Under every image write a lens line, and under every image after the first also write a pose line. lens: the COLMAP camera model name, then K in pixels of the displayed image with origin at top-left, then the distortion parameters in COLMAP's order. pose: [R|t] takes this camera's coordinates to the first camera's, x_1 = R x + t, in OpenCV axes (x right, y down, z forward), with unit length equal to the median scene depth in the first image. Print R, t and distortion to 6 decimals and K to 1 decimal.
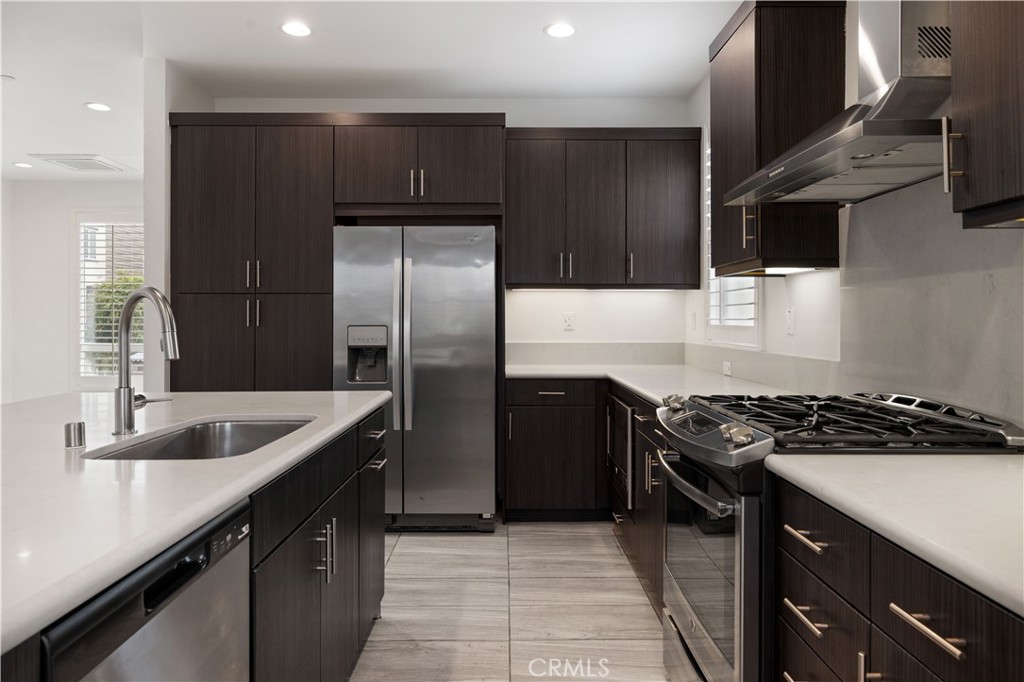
lens RADIAL K [[677.8, 0, 523.6], [0, 677.8, 328.0], [0, 0, 1]] dist [-0.007392, -0.001141]
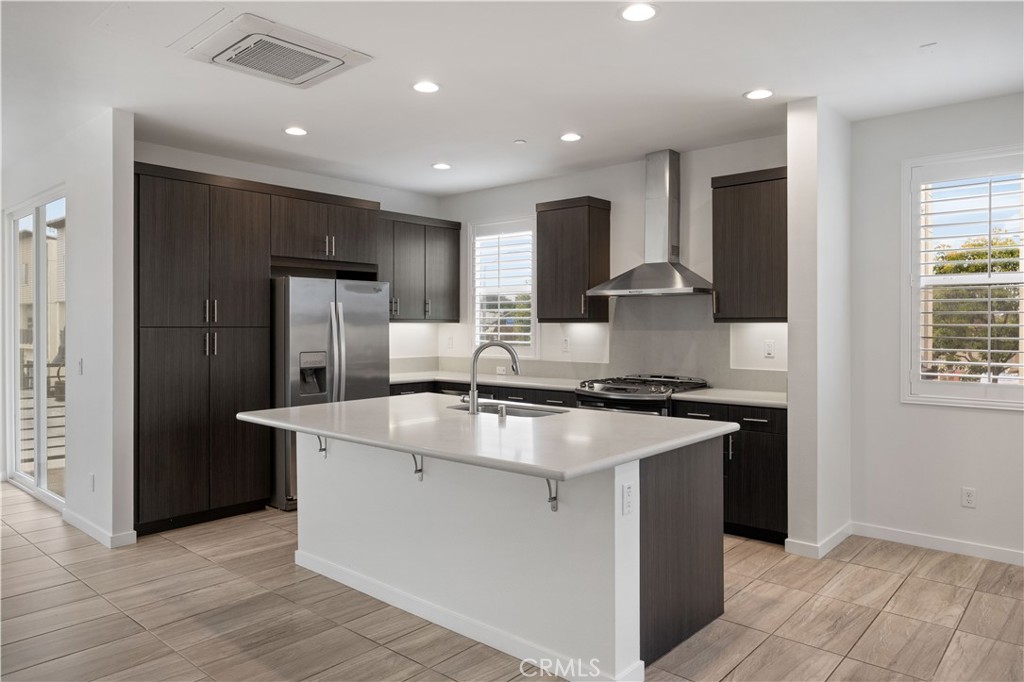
lens RADIAL K [[677.8, 0, 516.0], [0, 677.8, 333.0], [0, 0, 1]] dist [-0.007392, -0.001141]
pose [[0.655164, -0.008185, 0.755442, -0.964749], [0.007283, 0.999963, 0.004518, -0.043285], [-0.755452, 0.002542, 0.655200, -0.185107]]
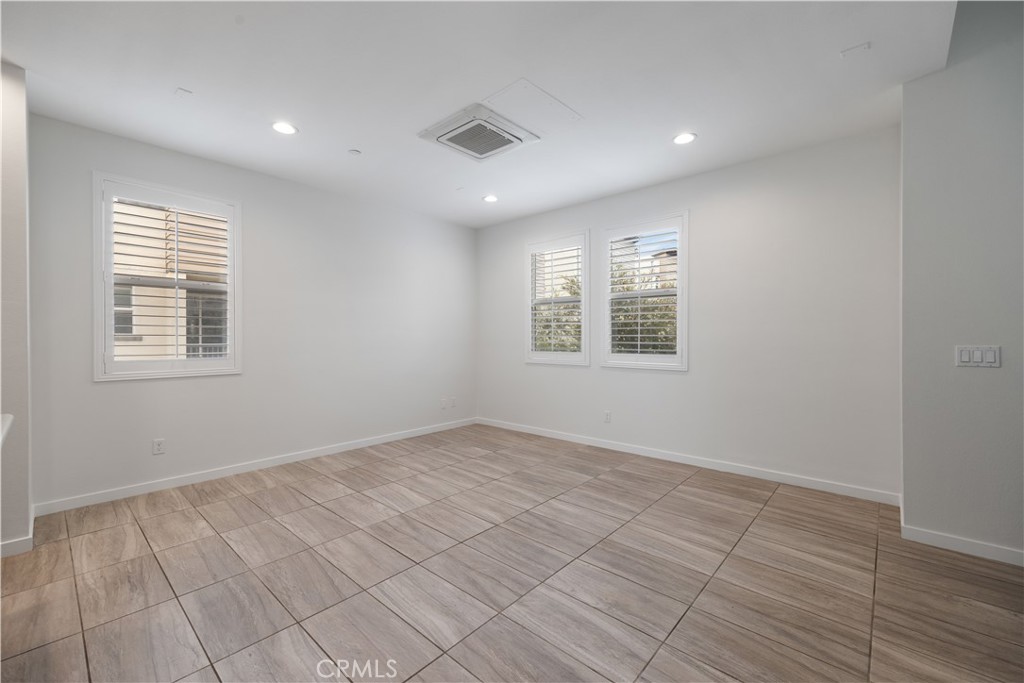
lens RADIAL K [[419.2, 0, 510.3], [0, 419.2, 333.8], [0, 0, 1]] dist [0.004290, -0.000613]
pose [[-0.744858, 0.002430, 0.667218, -0.826786], [0.006587, 0.999971, 0.003712, -0.007011], [-0.667190, 0.007160, -0.744853, 0.135129]]
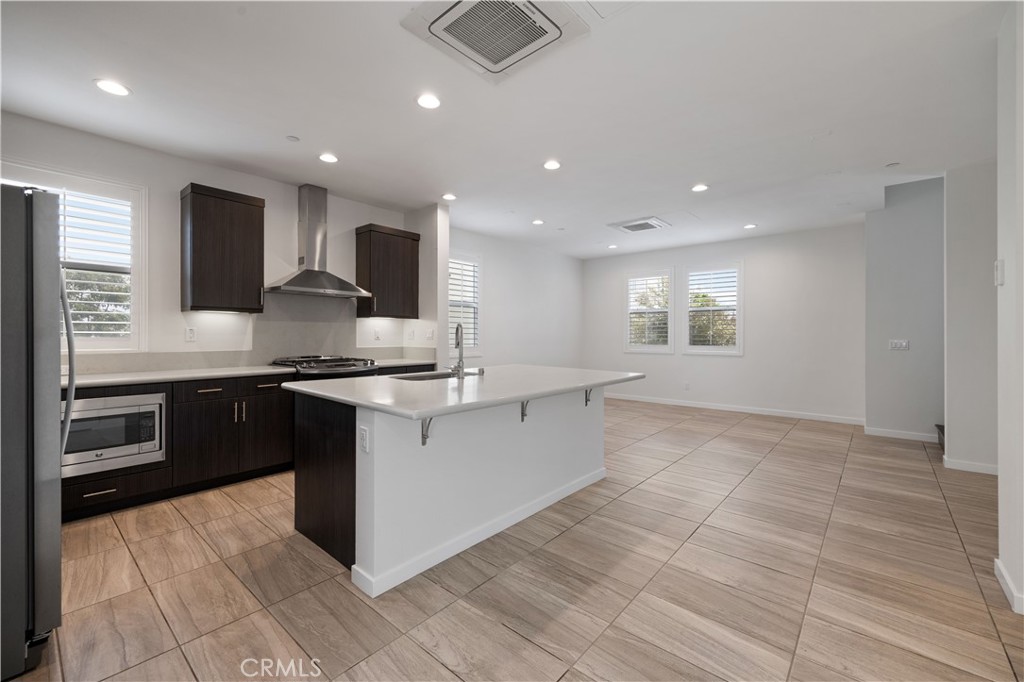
lens RADIAL K [[419.2, 0, 513.6], [0, 419.2, 334.0], [0, 0, 1]] dist [0.004290, -0.000613]
pose [[-0.759255, -0.001818, 0.650791, -0.868790], [0.003101, 0.999975, 0.006412, -0.012115], [-0.650786, 0.006886, -0.759230, 1.008461]]
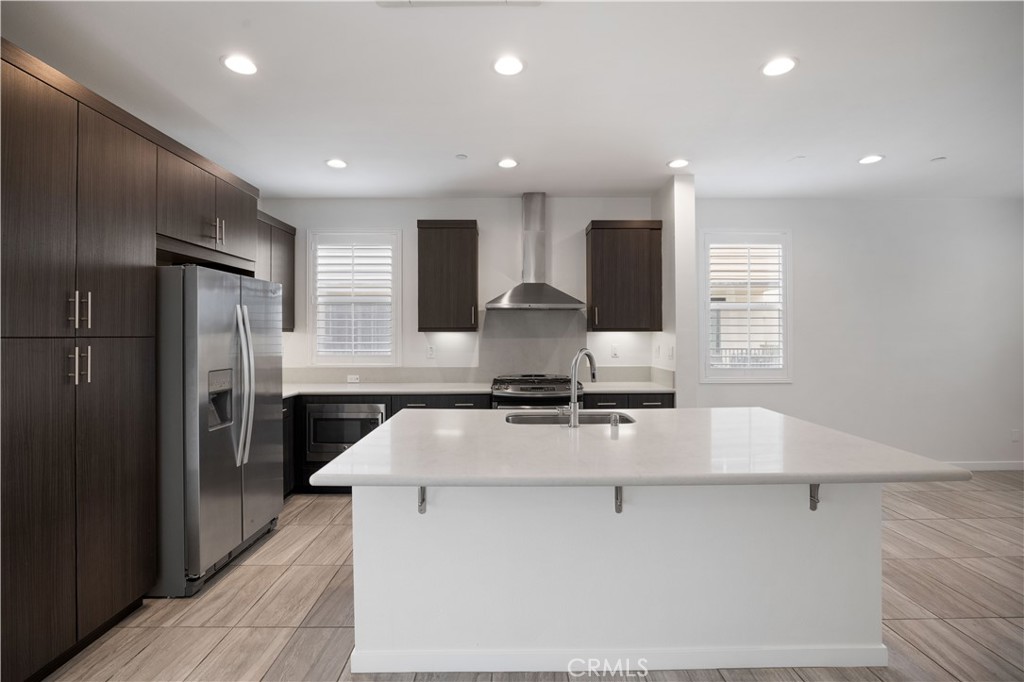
lens RADIAL K [[473.5, 0, 513.4], [0, 473.5, 336.0], [0, 0, 1]] dist [-0.014043, 0.001177]
pose [[-0.014411, -0.003221, 0.999891, -0.914405], [0.012306, 0.999918, 0.003398, -0.049886], [-0.999820, 0.012354, -0.014370, 0.568200]]
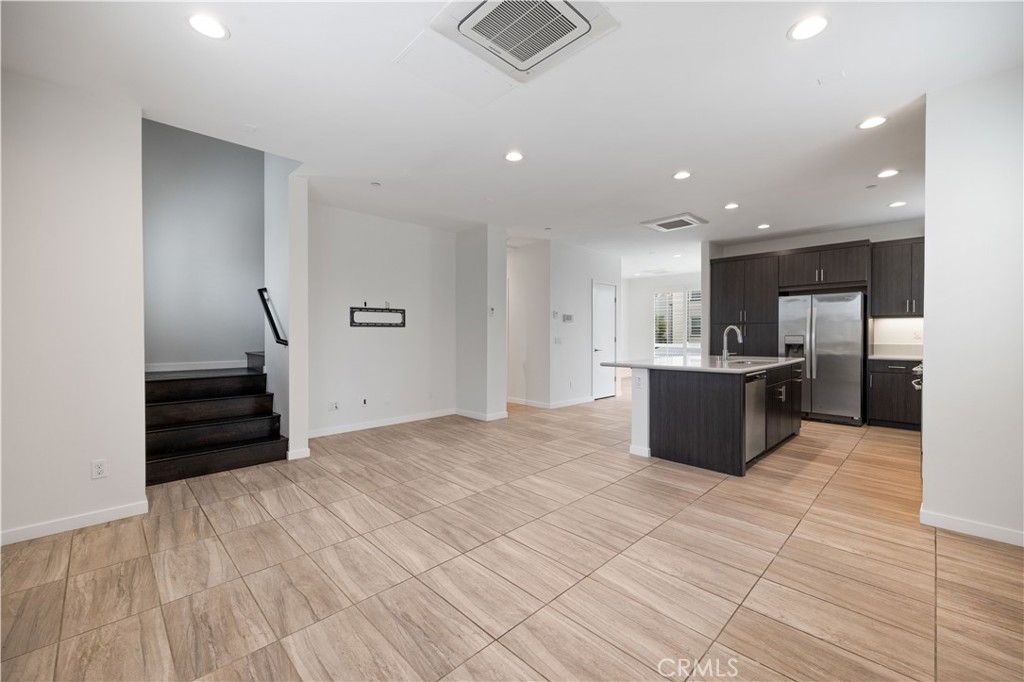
lens RADIAL K [[419.2, 0, 505.5], [0, 419.2, 339.5], [0, 0, 1]] dist [0.004290, -0.000613]
pose [[0.694043, 0.006010, -0.719909, 0.144582], [-0.003660, 0.999982, 0.004819, 0.006978], [0.719925, -0.000710, 0.694052, -0.836622]]
